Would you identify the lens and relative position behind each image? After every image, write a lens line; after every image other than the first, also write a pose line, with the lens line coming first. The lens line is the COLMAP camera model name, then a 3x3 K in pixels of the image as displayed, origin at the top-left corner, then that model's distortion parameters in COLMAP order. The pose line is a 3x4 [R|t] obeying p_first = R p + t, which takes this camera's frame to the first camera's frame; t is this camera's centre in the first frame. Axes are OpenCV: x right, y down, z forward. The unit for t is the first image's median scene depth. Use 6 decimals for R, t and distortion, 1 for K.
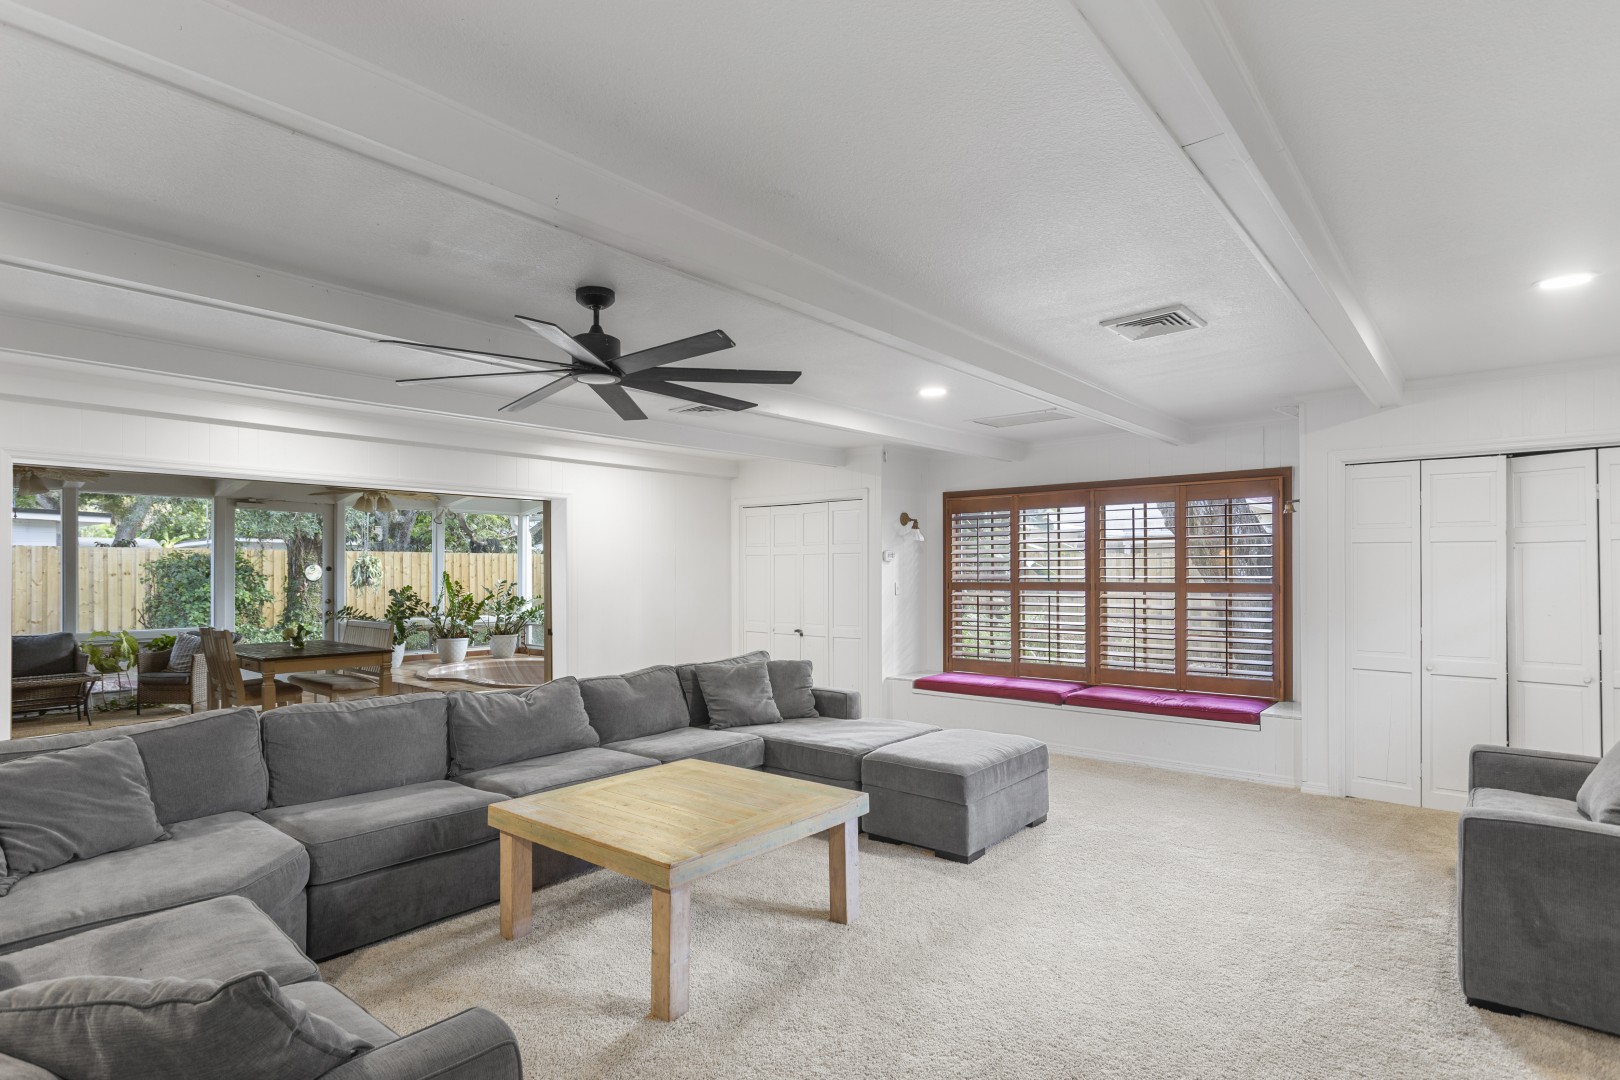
lens RADIAL K [[804.5, 0, 772.9], [0, 804.5, 572.8], [0, 0, 1]] dist [-0.016280, 0.008556]
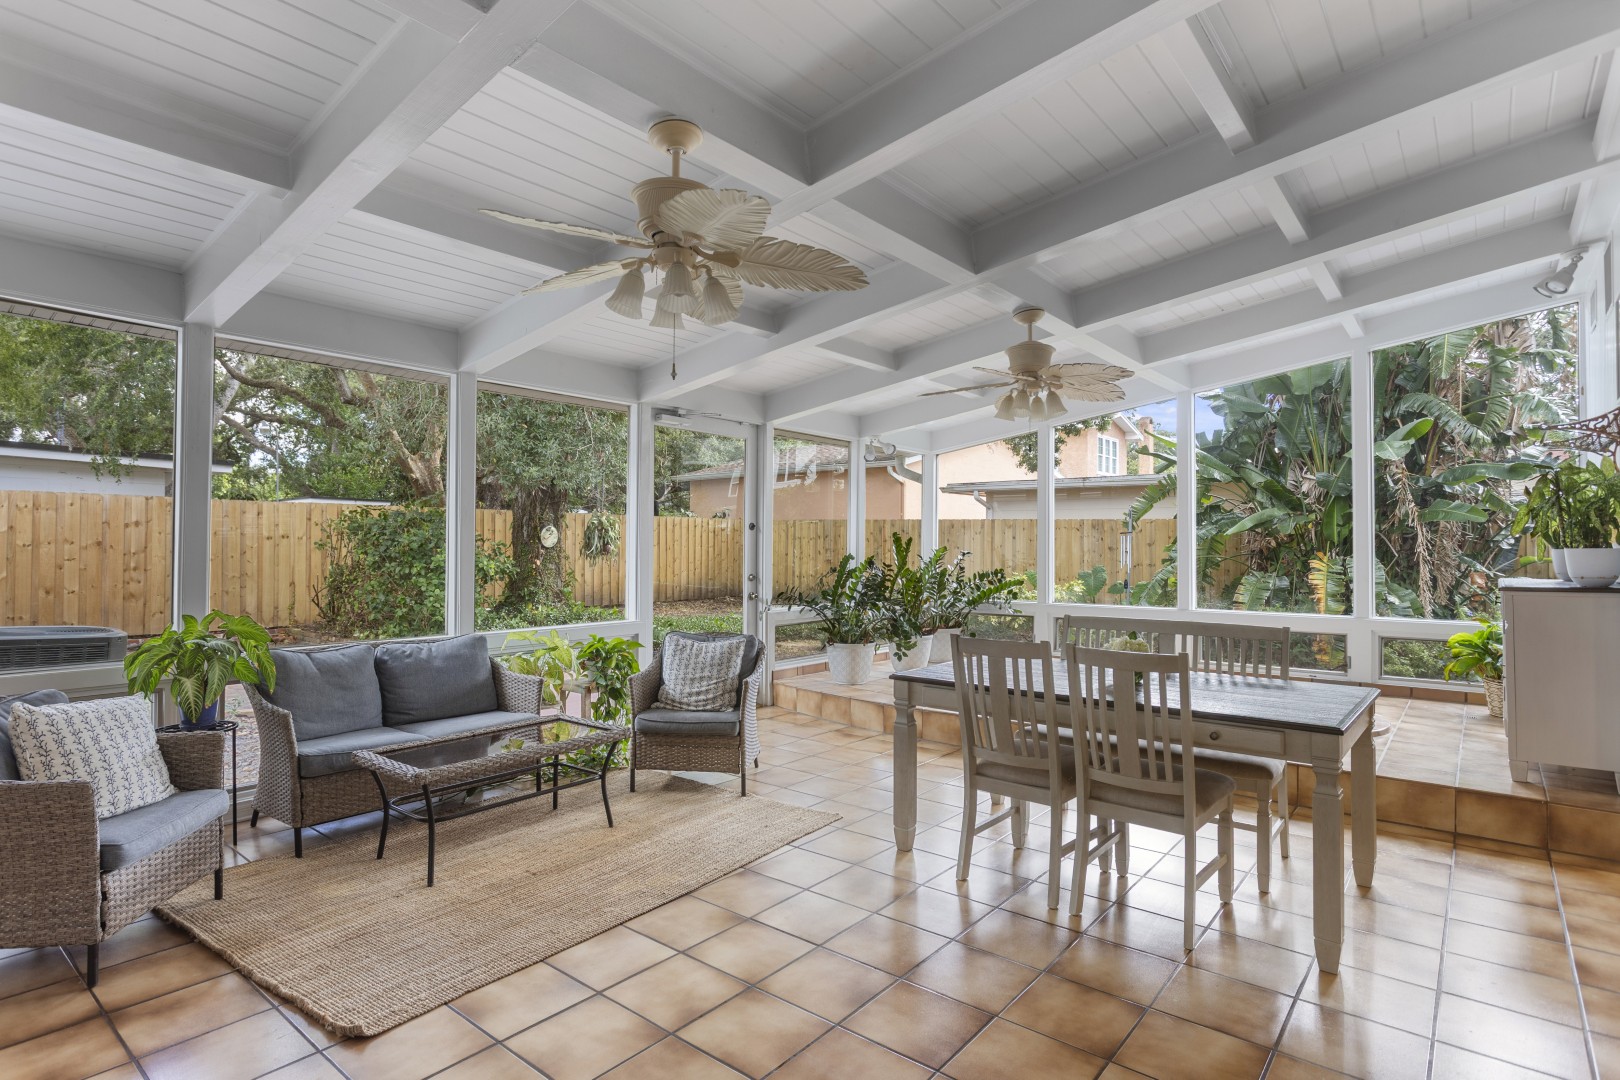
lens RADIAL K [[838.3, 0, 809.6], [0, 838.3, 537.5], [0, 0, 1]] dist [-0.004947, 0.002896]
pose [[0.999831, 0.006735, 0.017119, -0.342505], [-0.006568, 0.999931, -0.009758, 0.006597], [-0.017183, 0.009644, 0.999806, 0.217855]]
